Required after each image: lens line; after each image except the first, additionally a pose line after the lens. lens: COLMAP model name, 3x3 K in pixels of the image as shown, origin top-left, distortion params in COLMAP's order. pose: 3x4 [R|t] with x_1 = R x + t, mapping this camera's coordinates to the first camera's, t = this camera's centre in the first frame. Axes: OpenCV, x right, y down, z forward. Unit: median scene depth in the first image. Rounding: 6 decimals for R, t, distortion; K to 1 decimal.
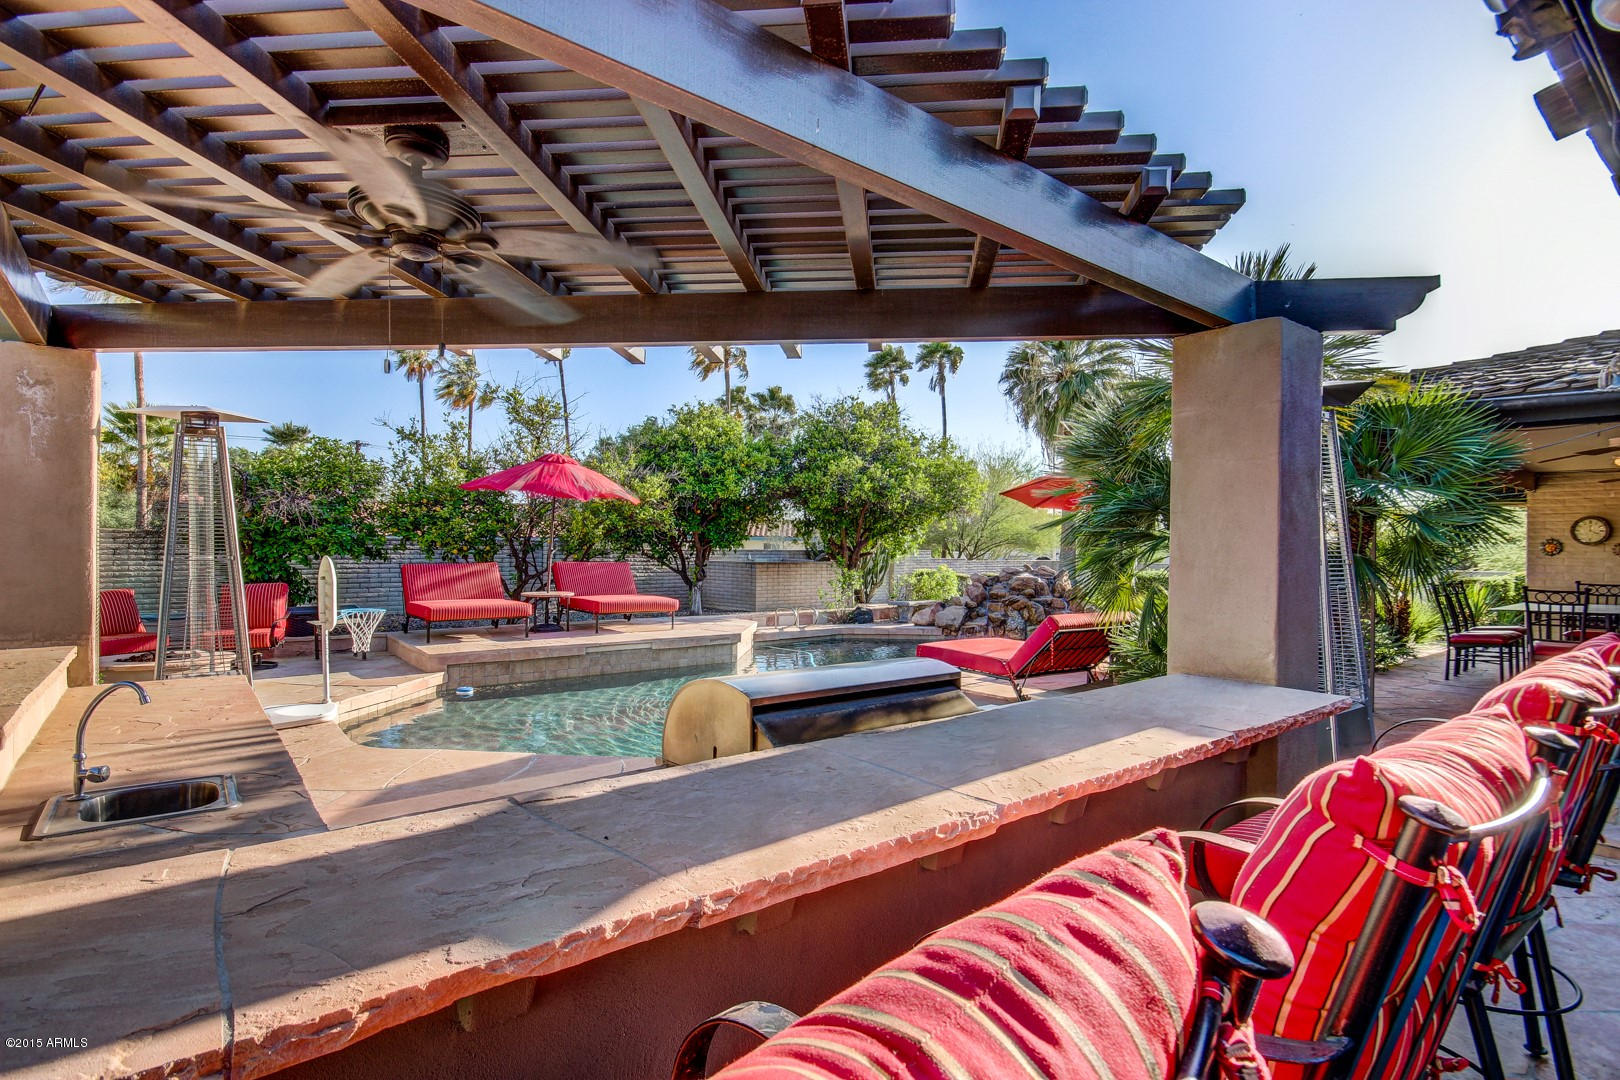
lens RADIAL K [[803.5, 0, 818.5], [0, 803.5, 553.6], [0, 0, 1]] dist [0.003638, 0.001480]
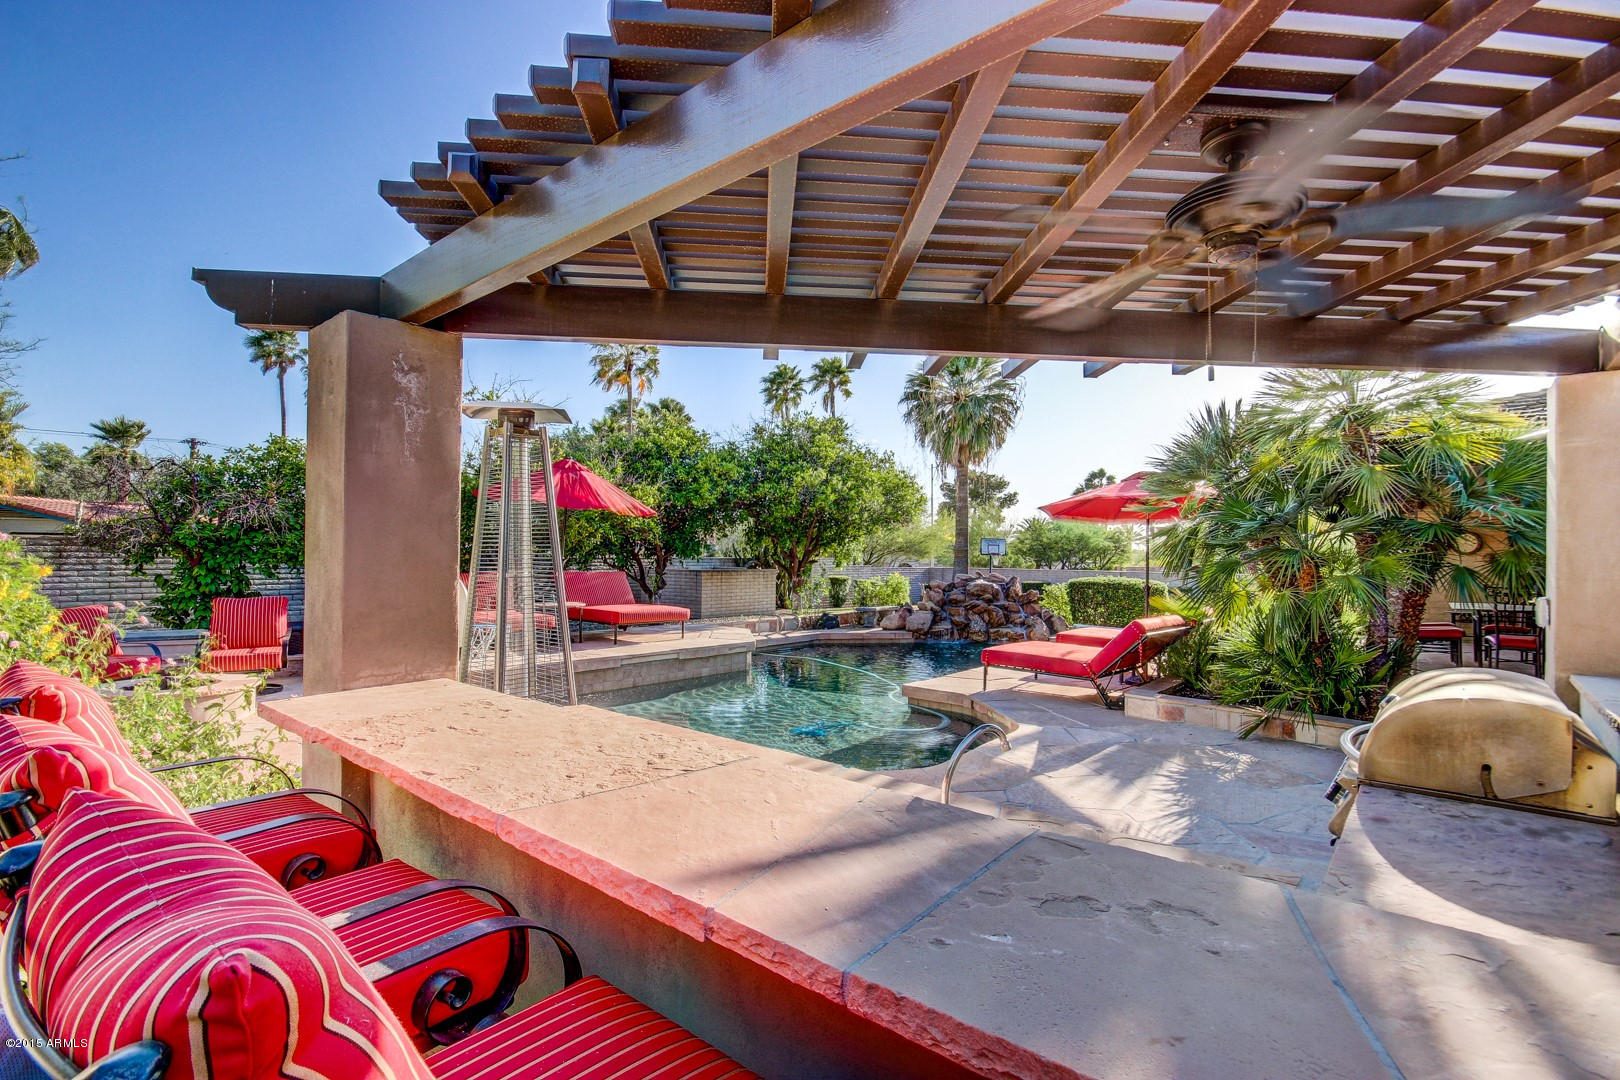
lens RADIAL K [[764.1, 0, 824.9], [0, 764.1, 554.7], [0, 0, 1]] dist [-0.001142, -0.000159]
pose [[0.981379, 0.000389, 0.192082, -0.160153], [0.001020, 0.999973, -0.007234, -0.002512], [-0.192079, 0.007295, 0.981352, 0.030274]]
